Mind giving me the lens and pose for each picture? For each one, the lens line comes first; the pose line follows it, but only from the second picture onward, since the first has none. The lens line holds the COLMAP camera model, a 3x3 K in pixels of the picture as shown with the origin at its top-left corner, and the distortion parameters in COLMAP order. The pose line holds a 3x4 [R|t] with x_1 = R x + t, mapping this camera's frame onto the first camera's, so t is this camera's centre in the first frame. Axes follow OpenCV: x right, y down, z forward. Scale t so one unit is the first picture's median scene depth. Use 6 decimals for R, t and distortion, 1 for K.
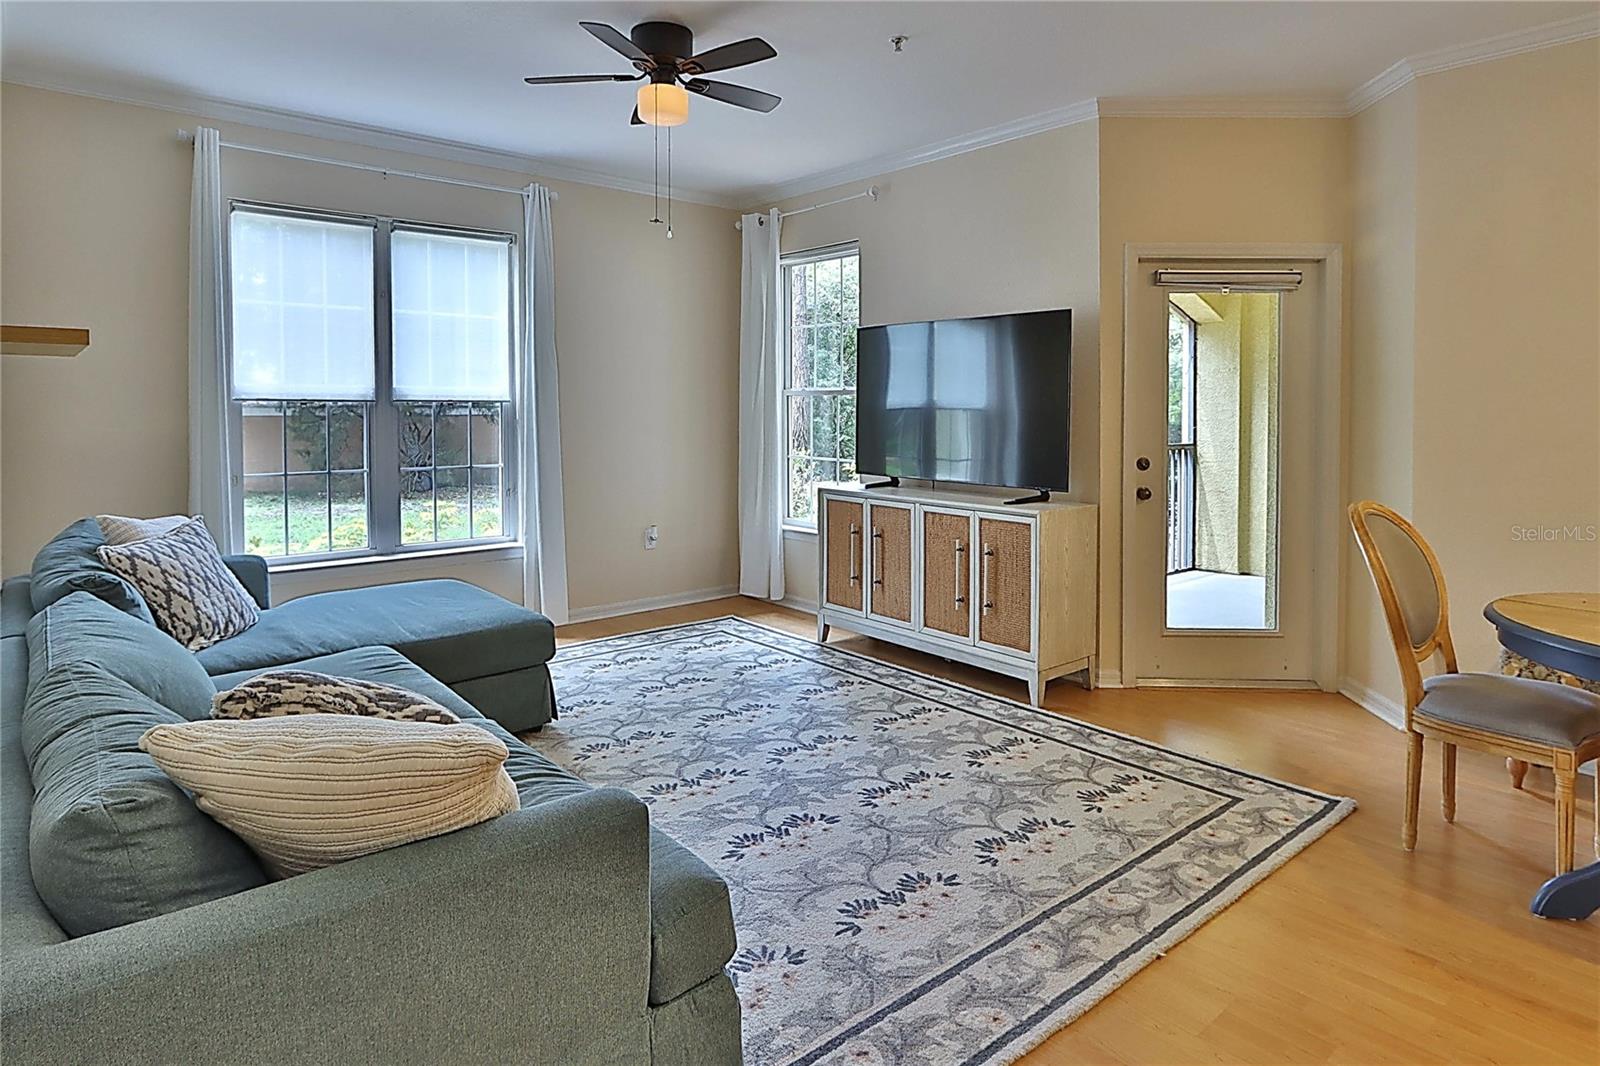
lens RADIAL K [[967.8, 0, 774.9], [0, 967.8, 433.2], [0, 0, 1]] dist [-0.015212, 0.000216]
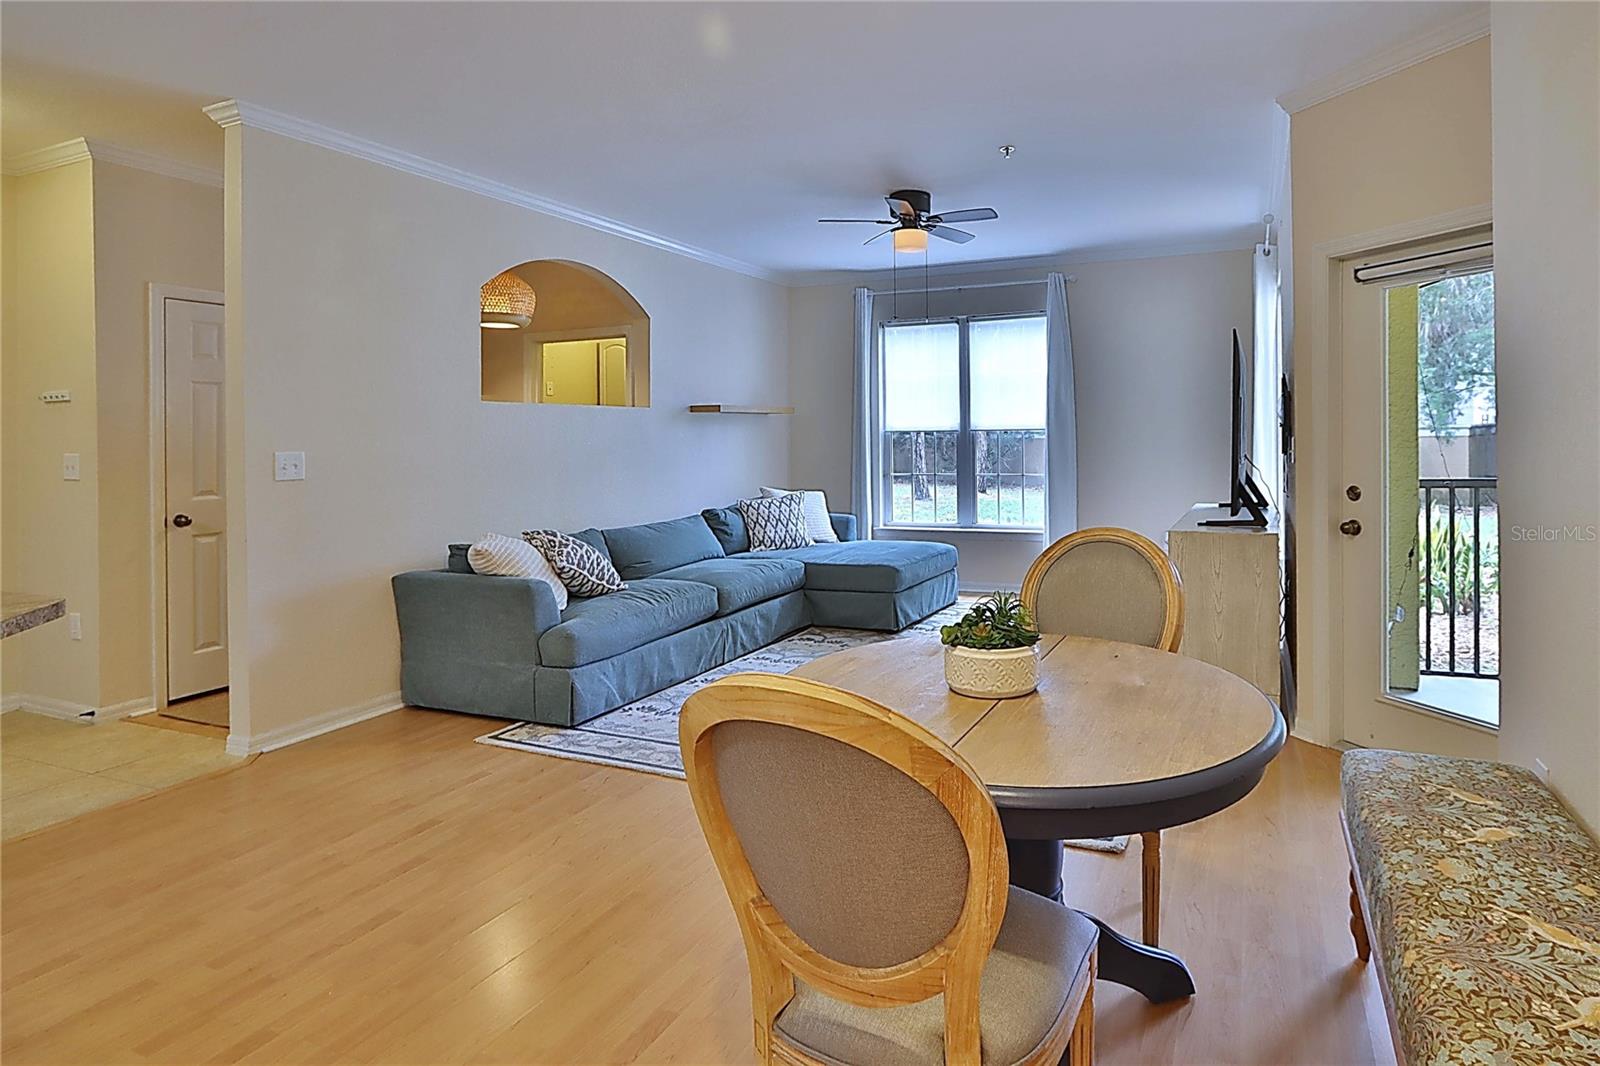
lens RADIAL K [[866.8, 0, 882.2], [0, 866.8, 433.8], [0, 0, 1]] dist [-0.003285, -0.000204]
pose [[0.437626, -0.009176, -0.899110, 1.112829], [-0.008862, 0.999855, -0.014517, -0.008818], [0.899114, 0.014321, 0.437481, 0.352661]]
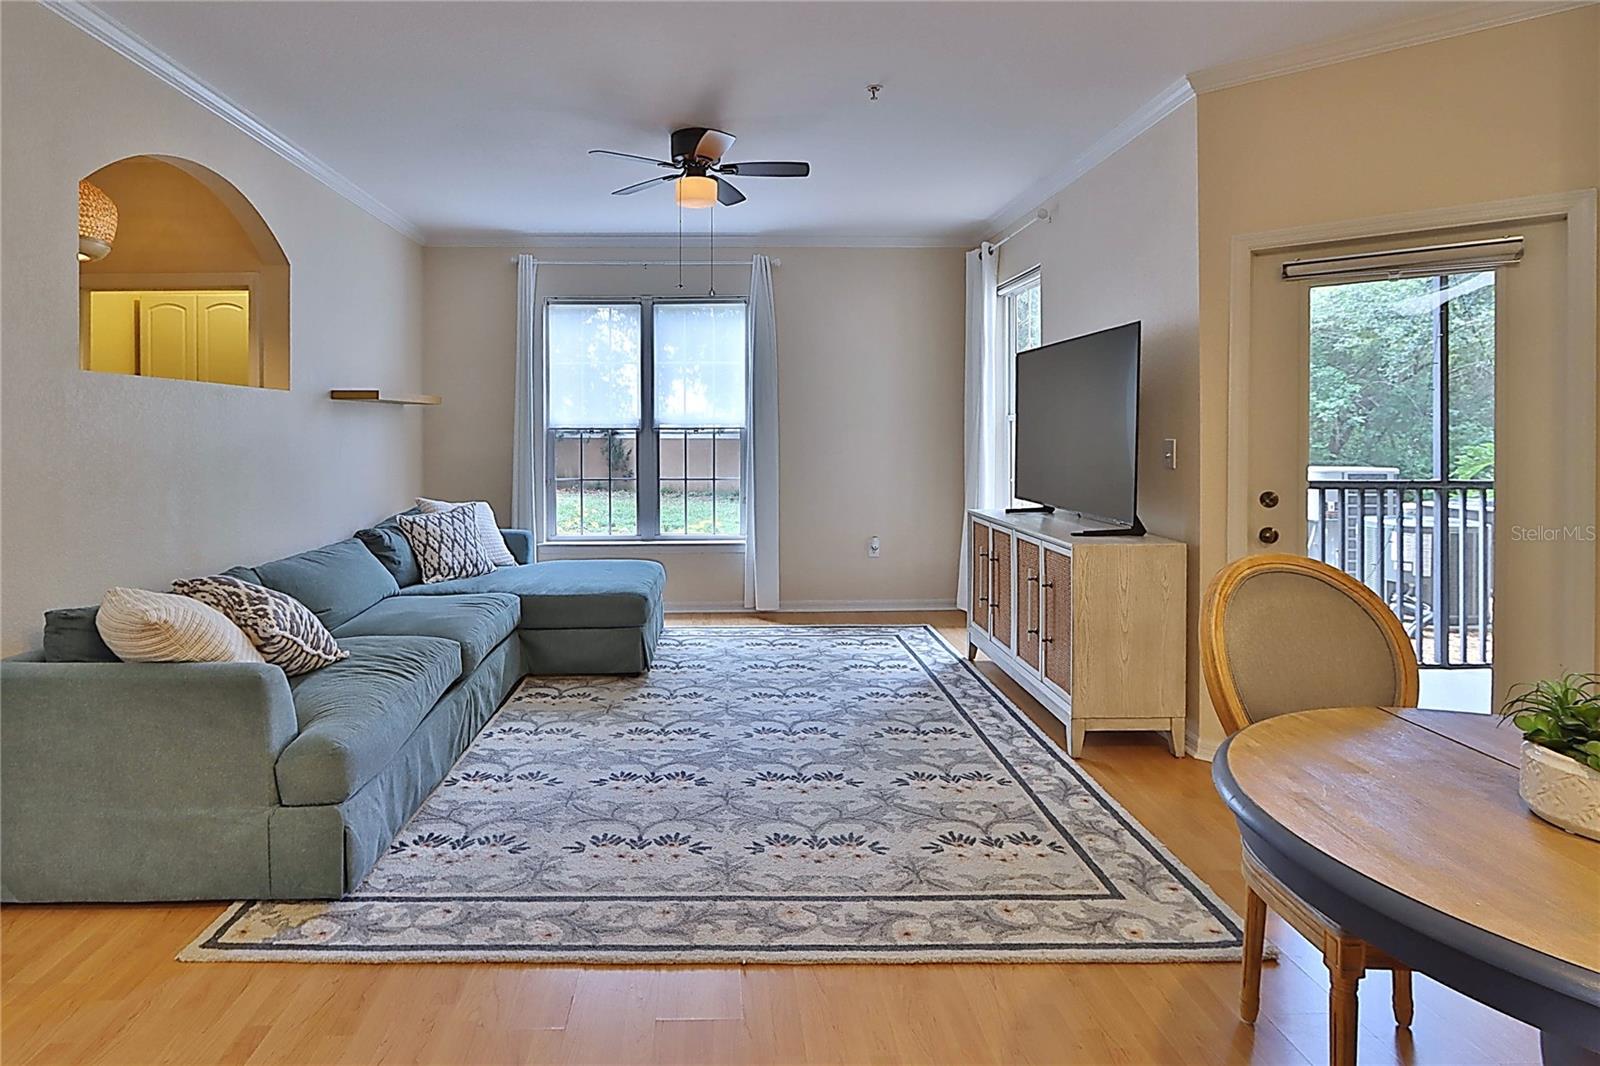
lens RADIAL K [[874.4, 0, 745.2], [0, 874.4, 442.6], [0, 0, 1]] dist [-0.012612, 0.001005]
pose [[0.756946, 0.003754, -0.653467, 0.708977], [-0.013269, 0.999866, -0.009626, -0.005229], [0.653343, 0.015958, 0.756894, 0.197297]]
